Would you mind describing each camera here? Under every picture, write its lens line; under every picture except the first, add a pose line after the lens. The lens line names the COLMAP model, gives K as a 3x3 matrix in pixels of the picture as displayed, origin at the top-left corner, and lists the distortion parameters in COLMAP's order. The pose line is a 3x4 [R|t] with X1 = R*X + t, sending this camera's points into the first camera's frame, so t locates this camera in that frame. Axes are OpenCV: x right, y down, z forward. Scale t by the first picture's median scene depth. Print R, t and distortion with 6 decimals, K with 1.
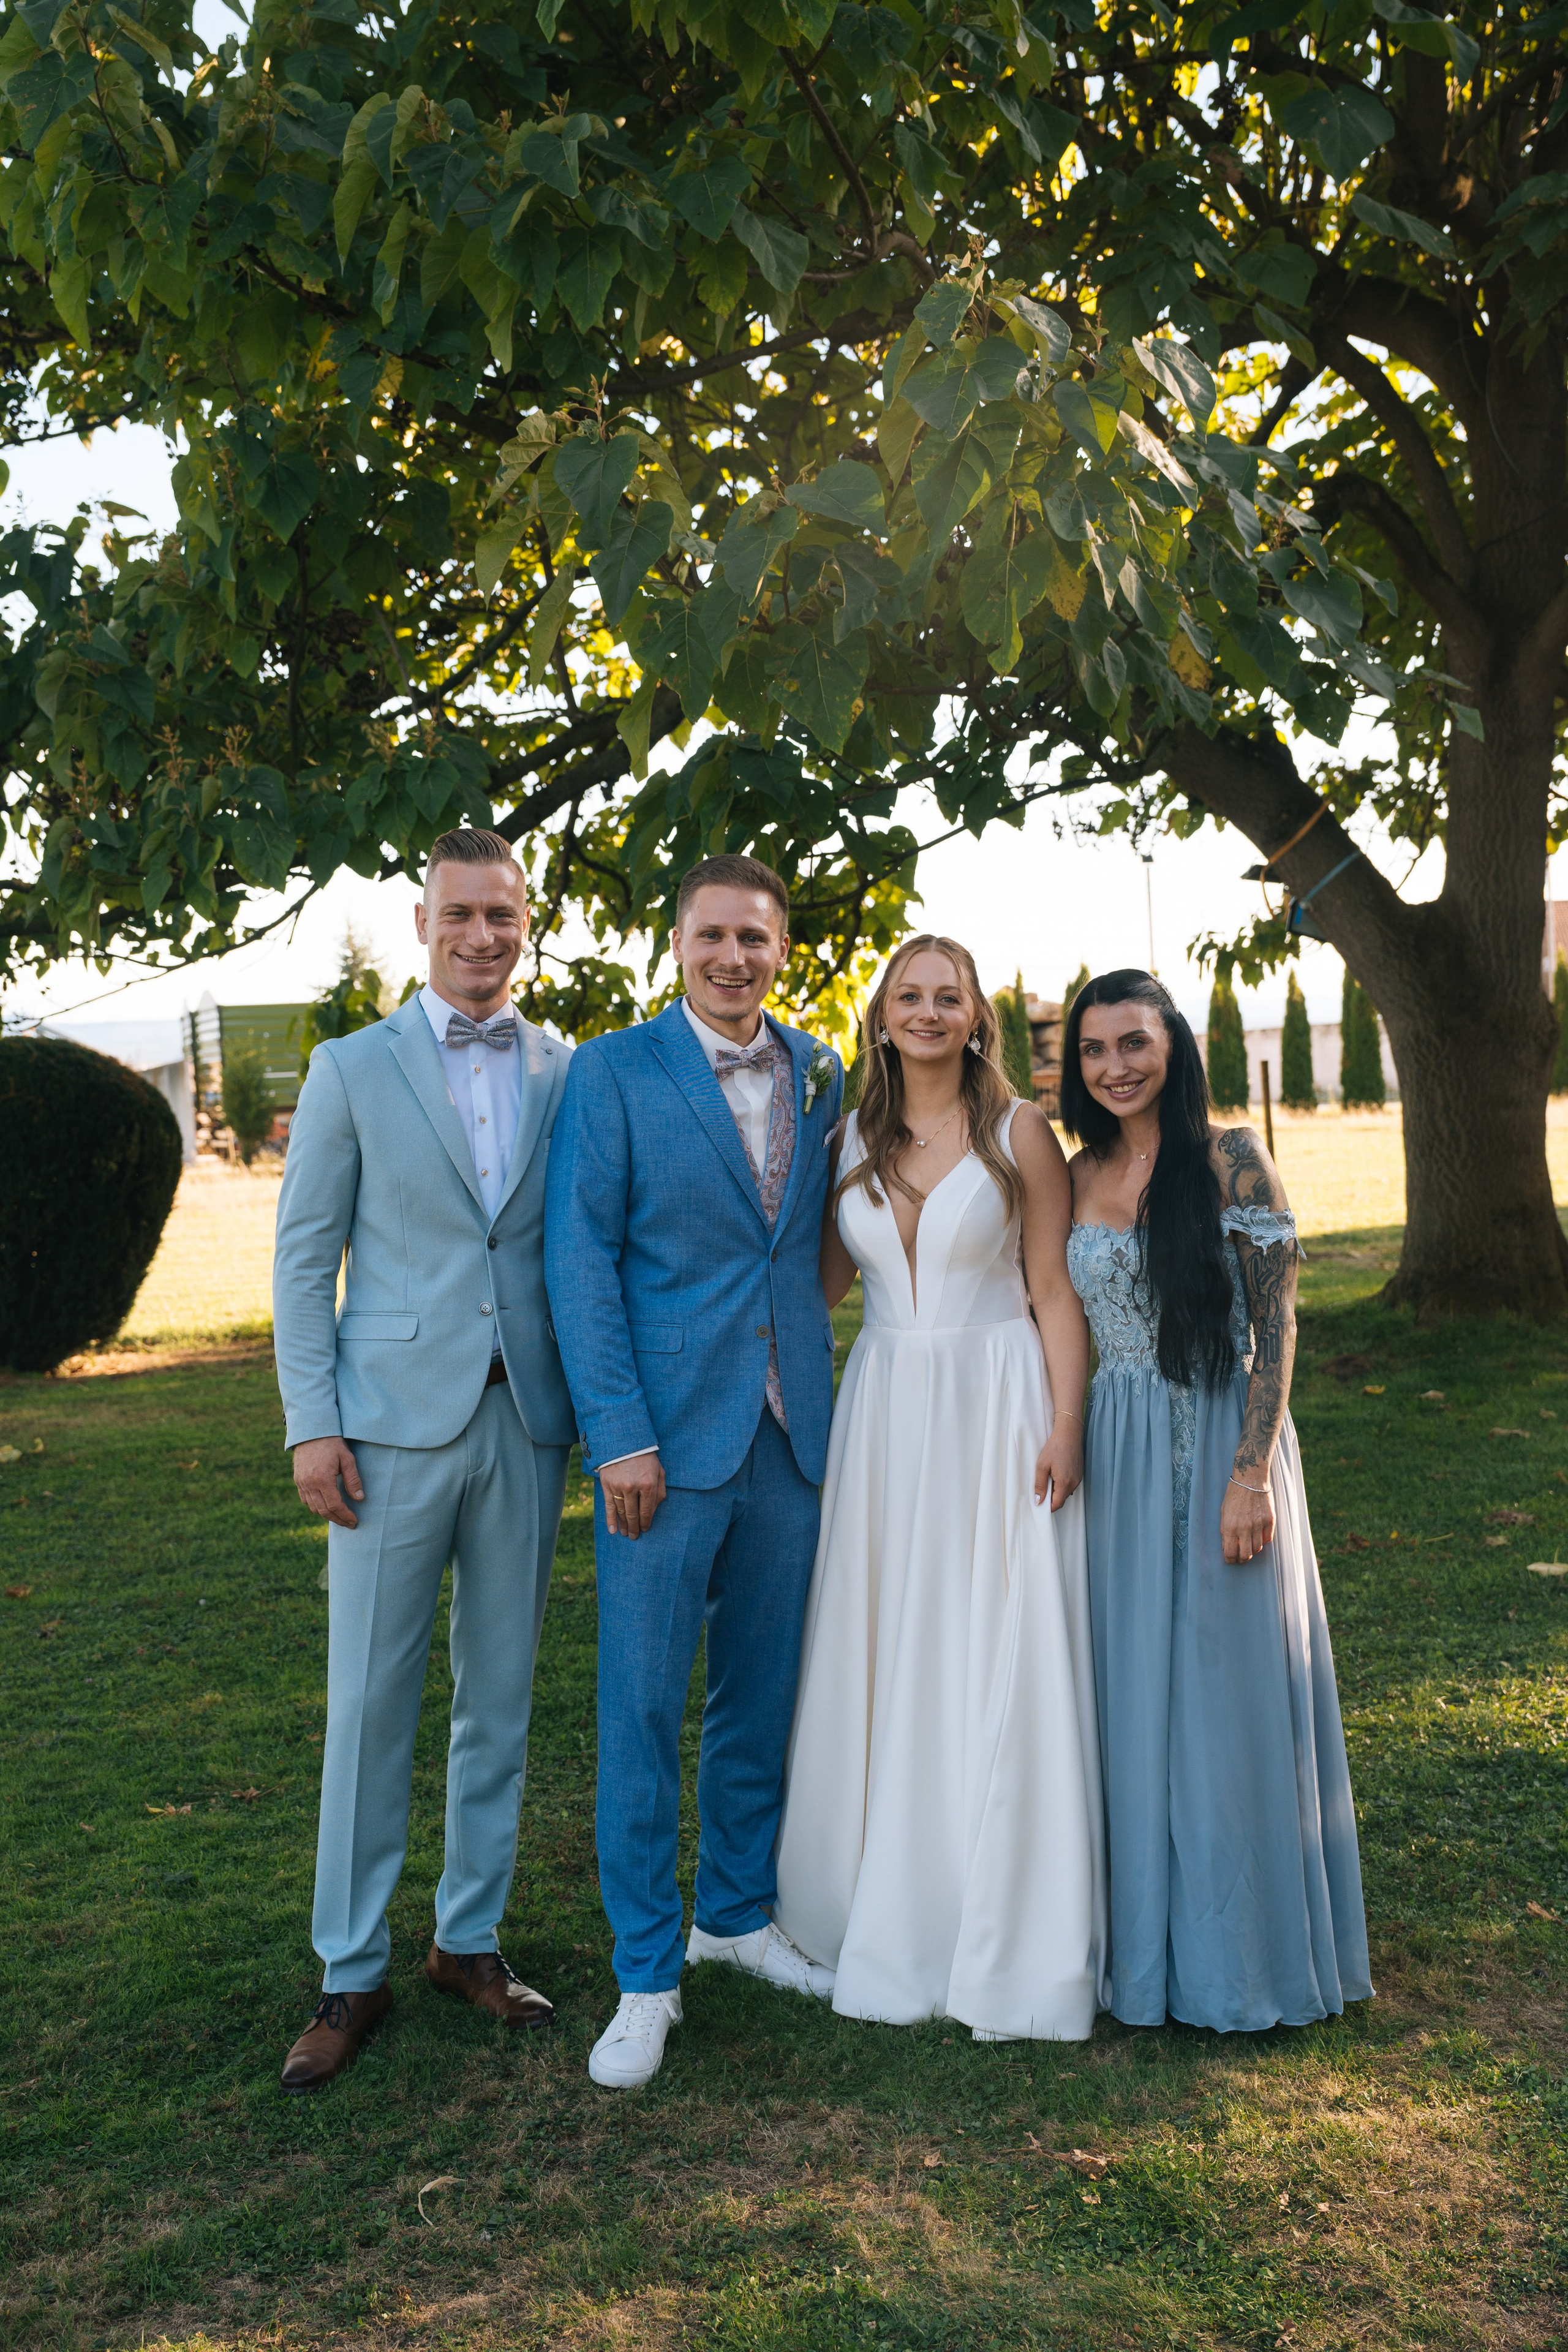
lens RADIAL K [[2505.7, 0, 781.4], [0, 2505.7, 1187.4], [0, 0, 1]] dist [-0.003294, 0.251283]
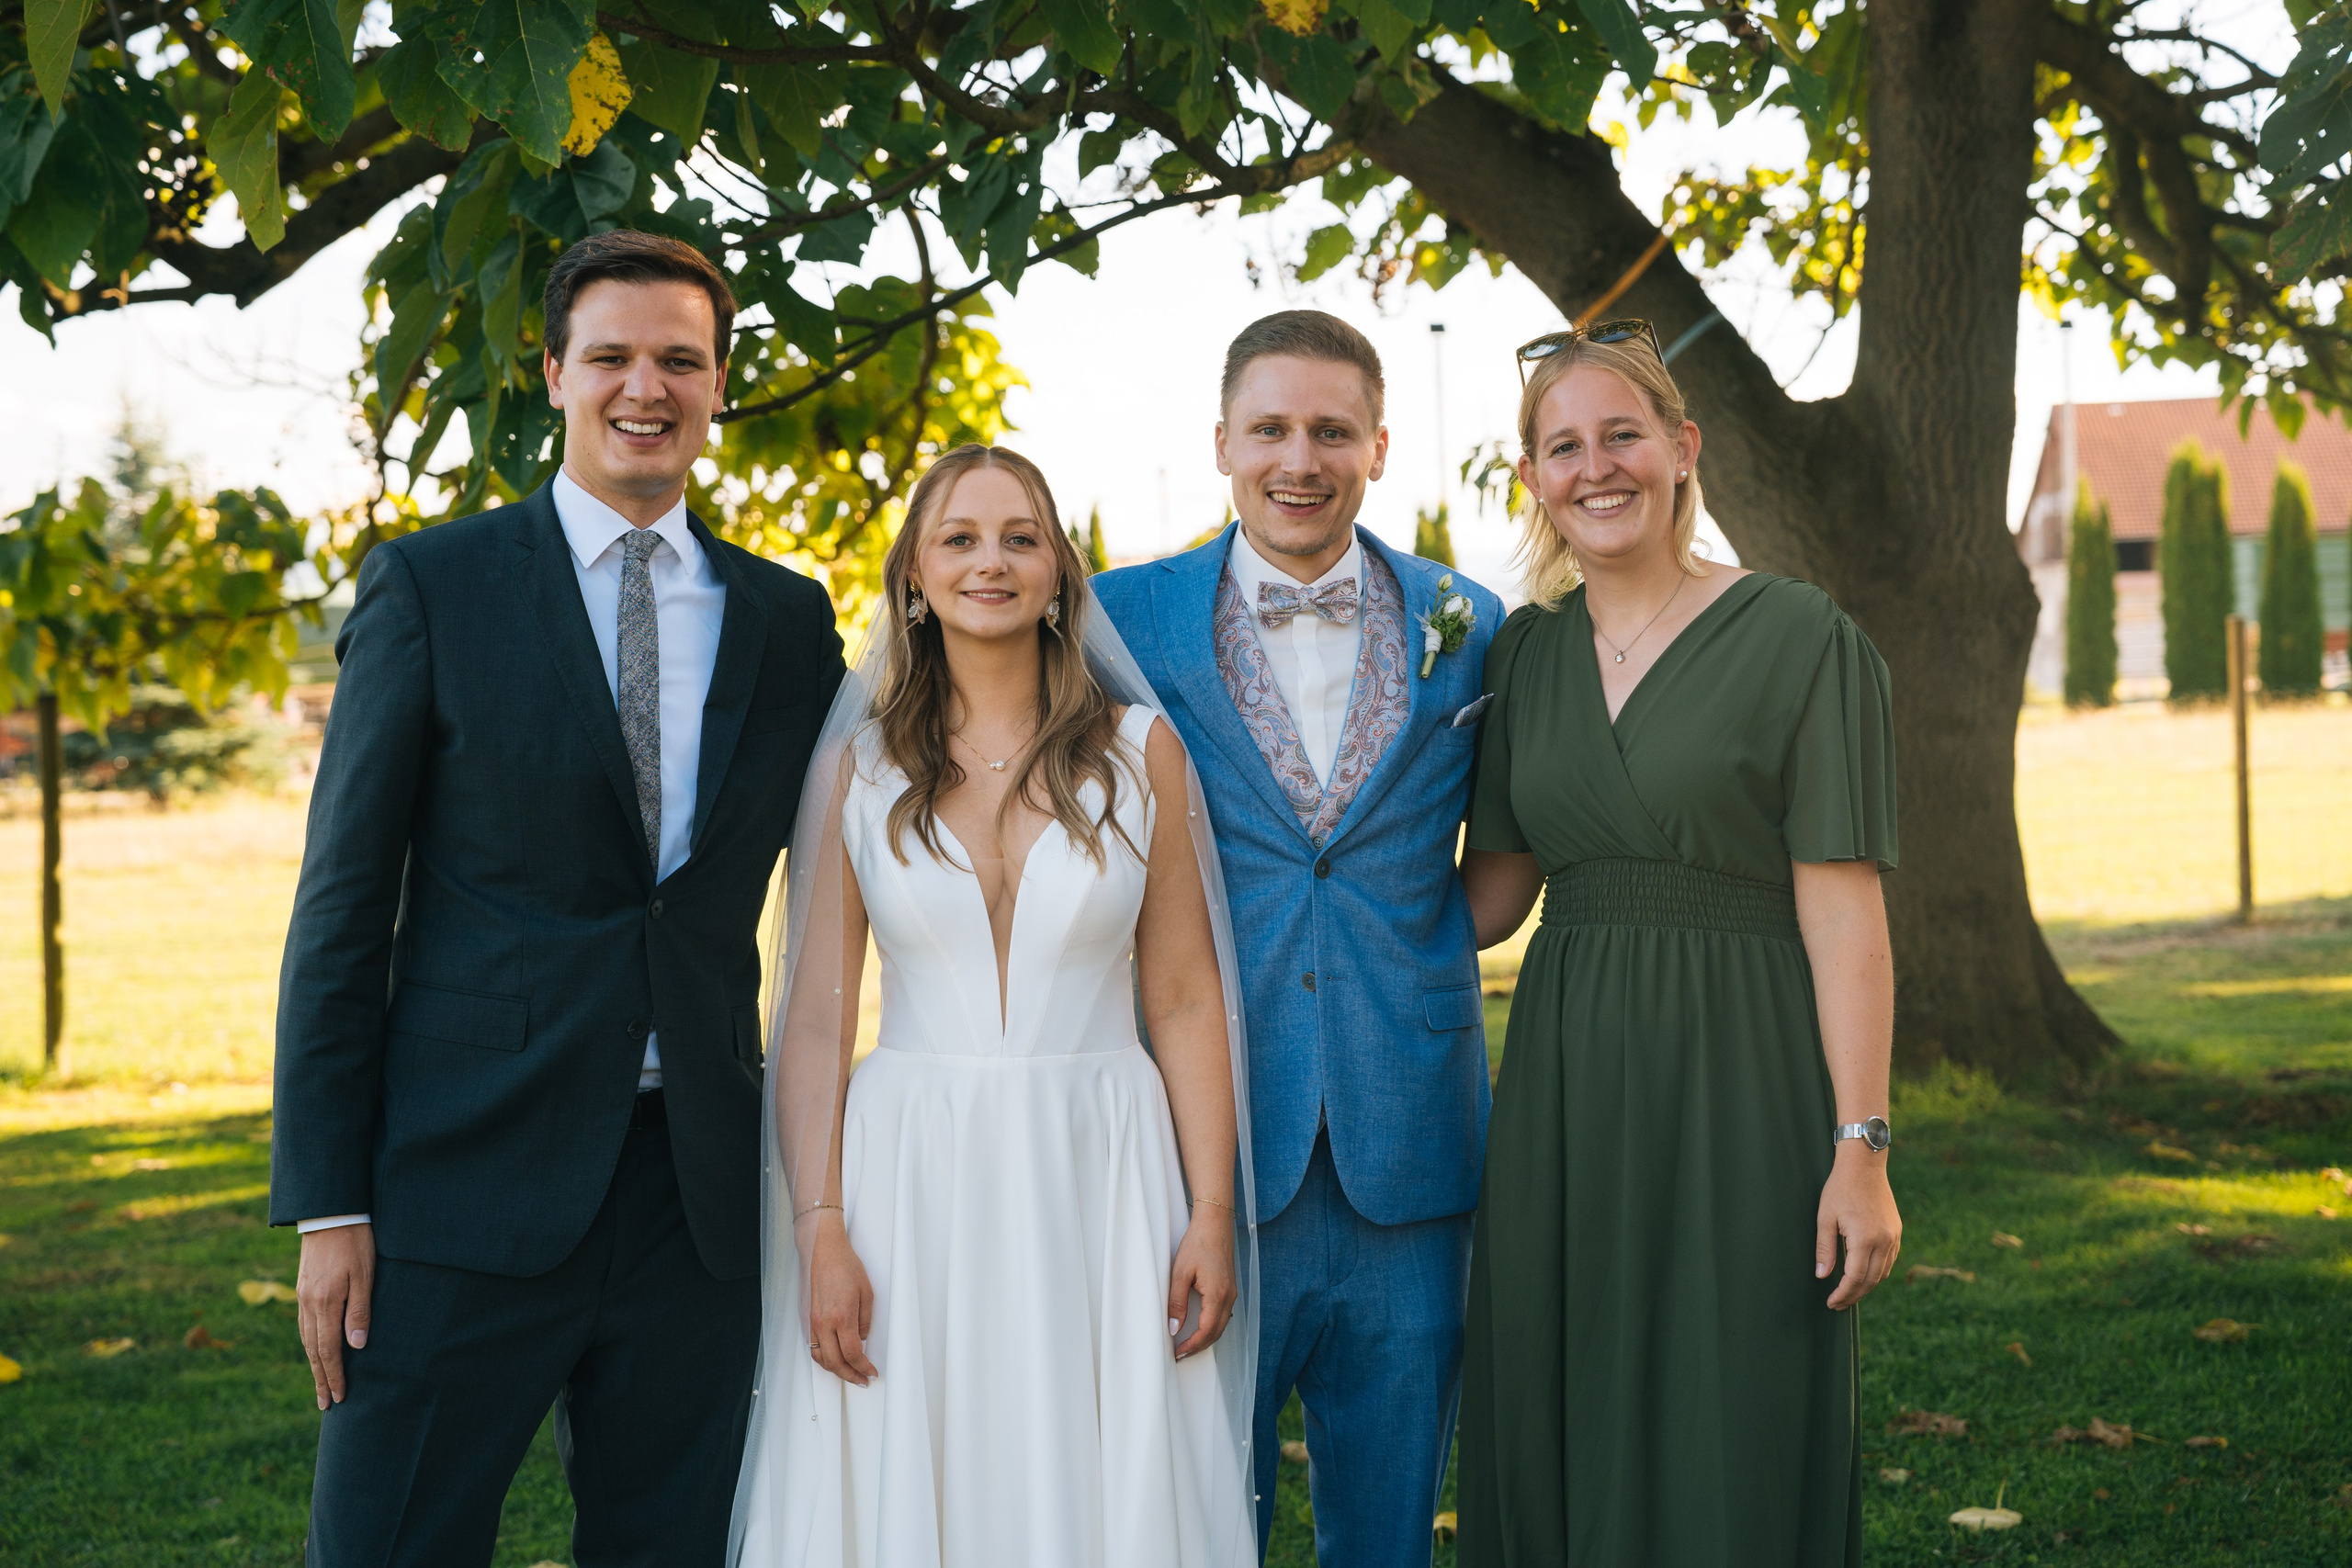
lens RADIAL K [[3961.4, 0, 1185.2], [0, 3961.4, 777.4], [0, 0, 1]] dist [0.262717, -0.084302]
pose [[0.996889, 0.009614, 0.078232, 0.025182], [-0.008375, 0.999834, -0.016158, -0.003643], [-0.078375, 0.015453, 0.996804, 0.038570]]
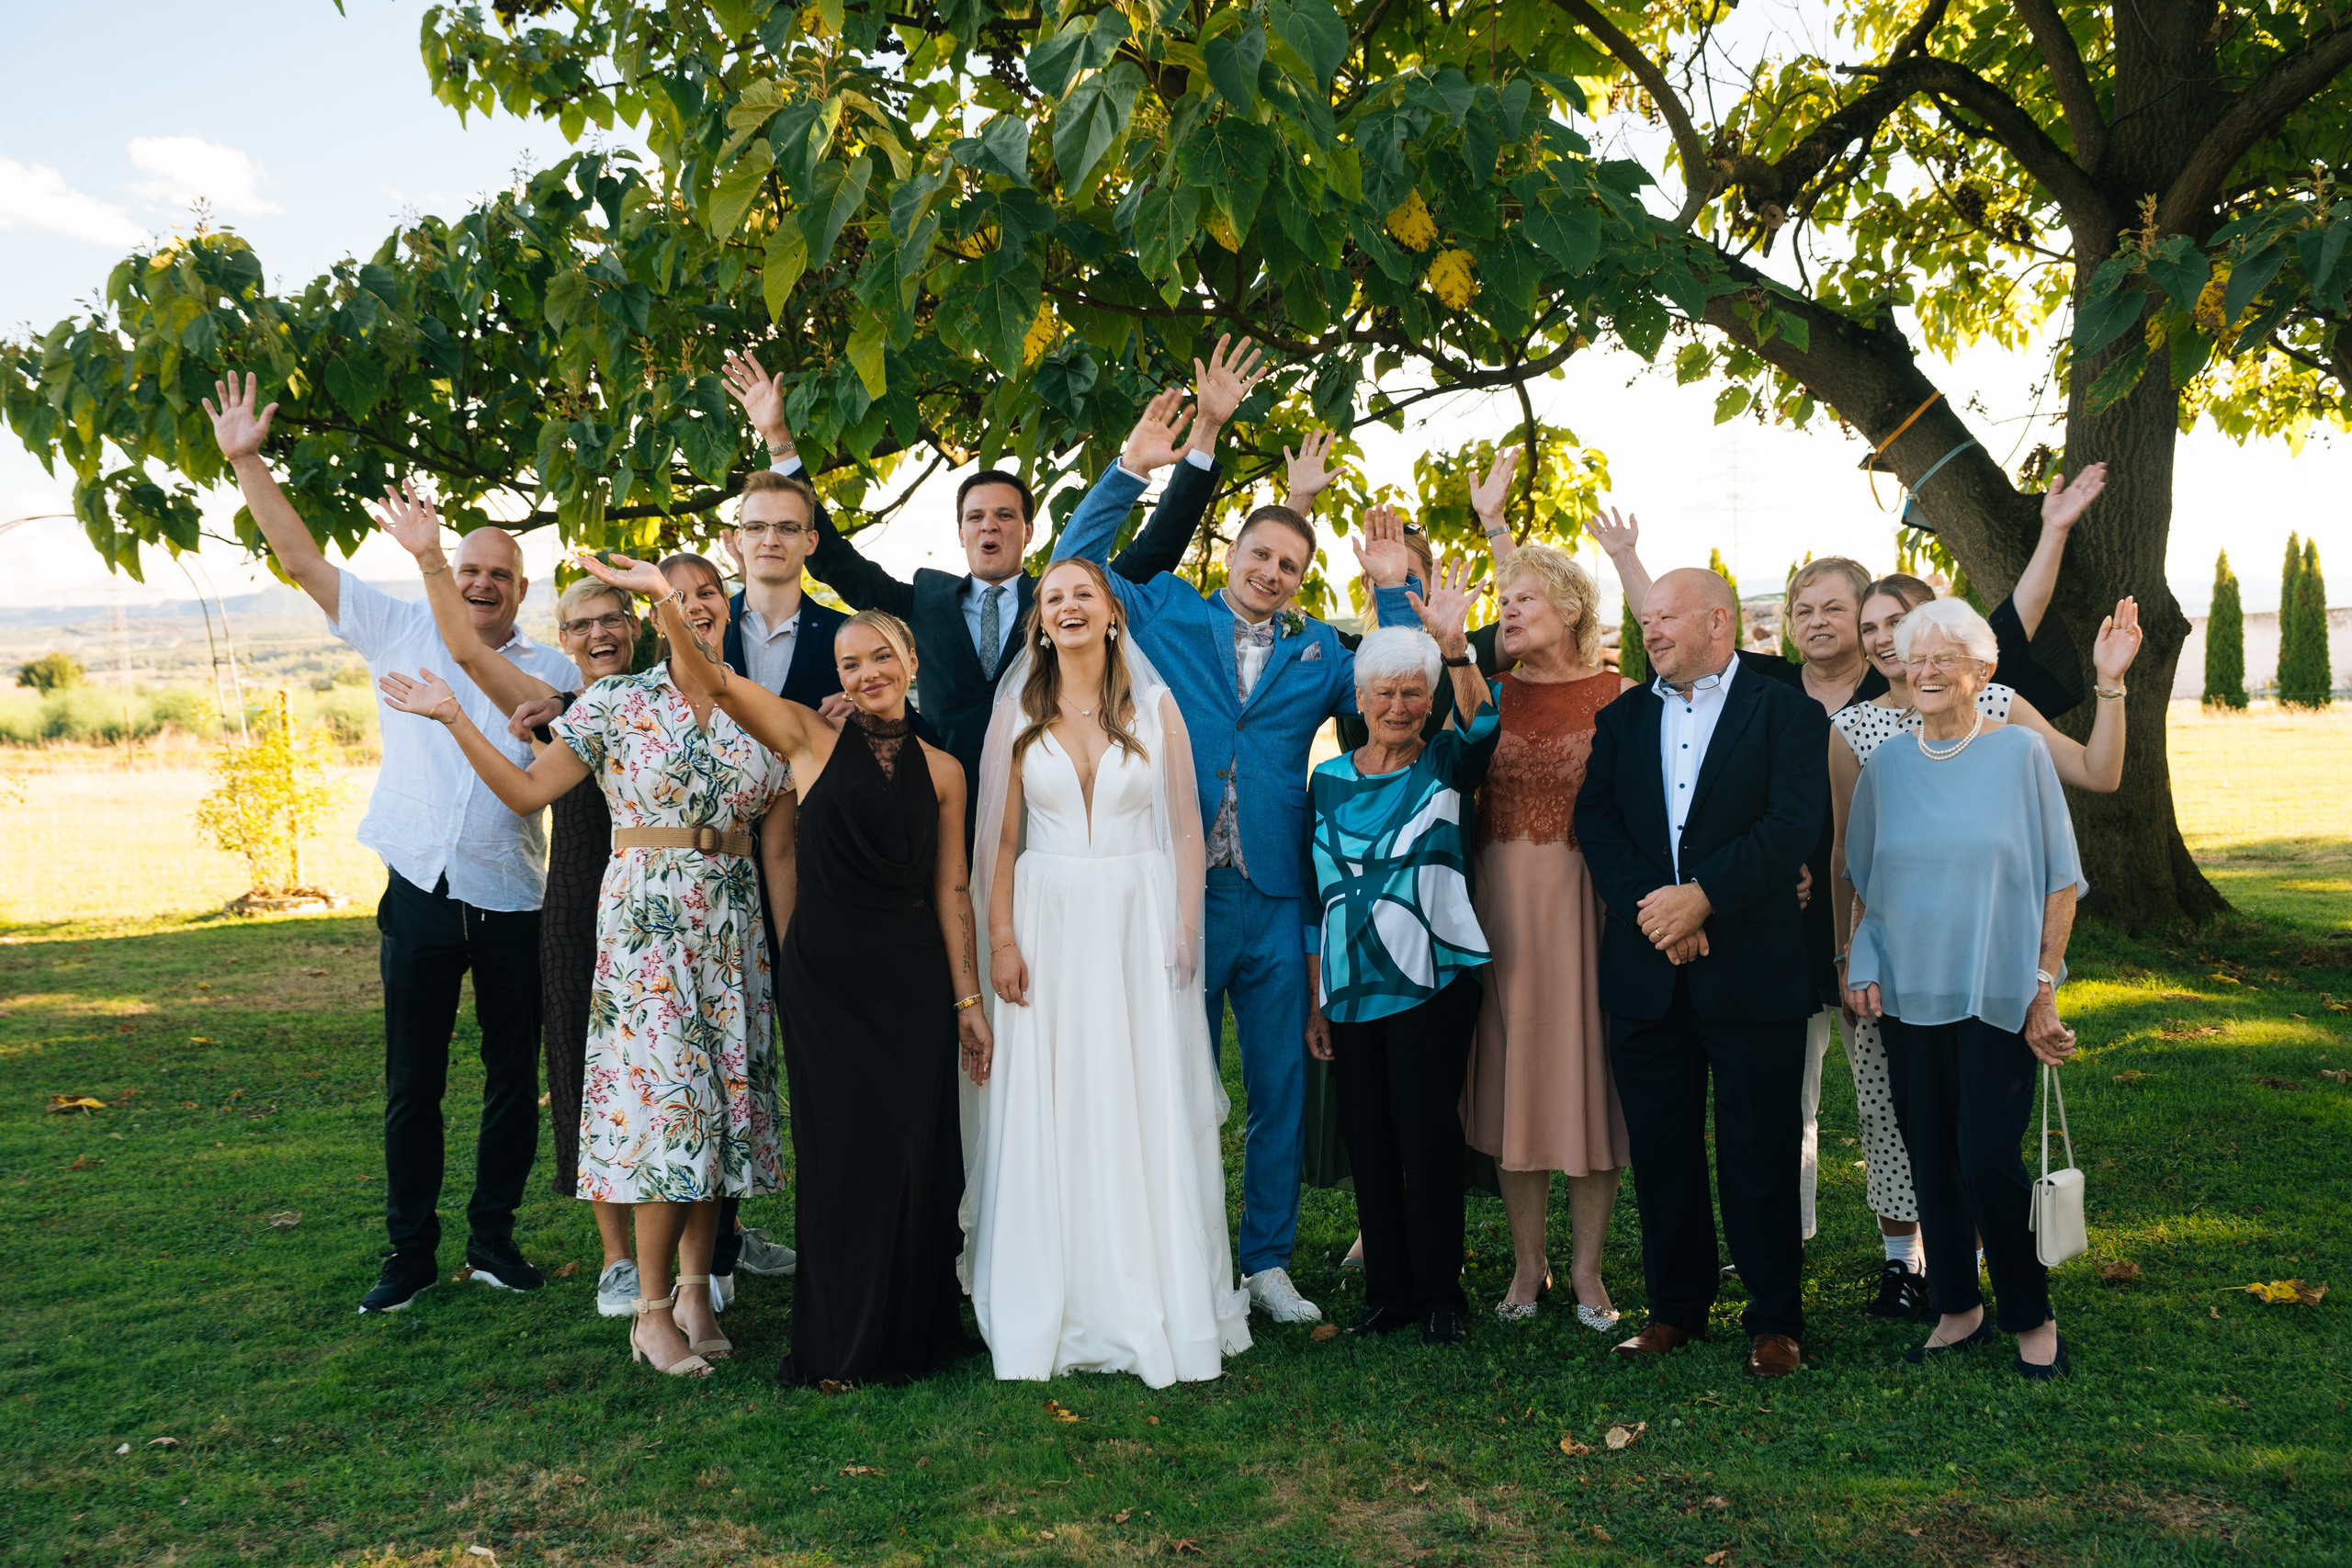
lens RADIAL K [[2588.4, 0, 1149.4], [0, 2588.4, 776.1], [0, 0, 1]] dist [0.056498, 0.021718]
pose [[0.974813, 0.031351, -0.220808, 0.148413], [-0.030523, 0.999508, 0.007160, -0.001994], [0.220924, -0.000240, 0.975291, -0.052130]]
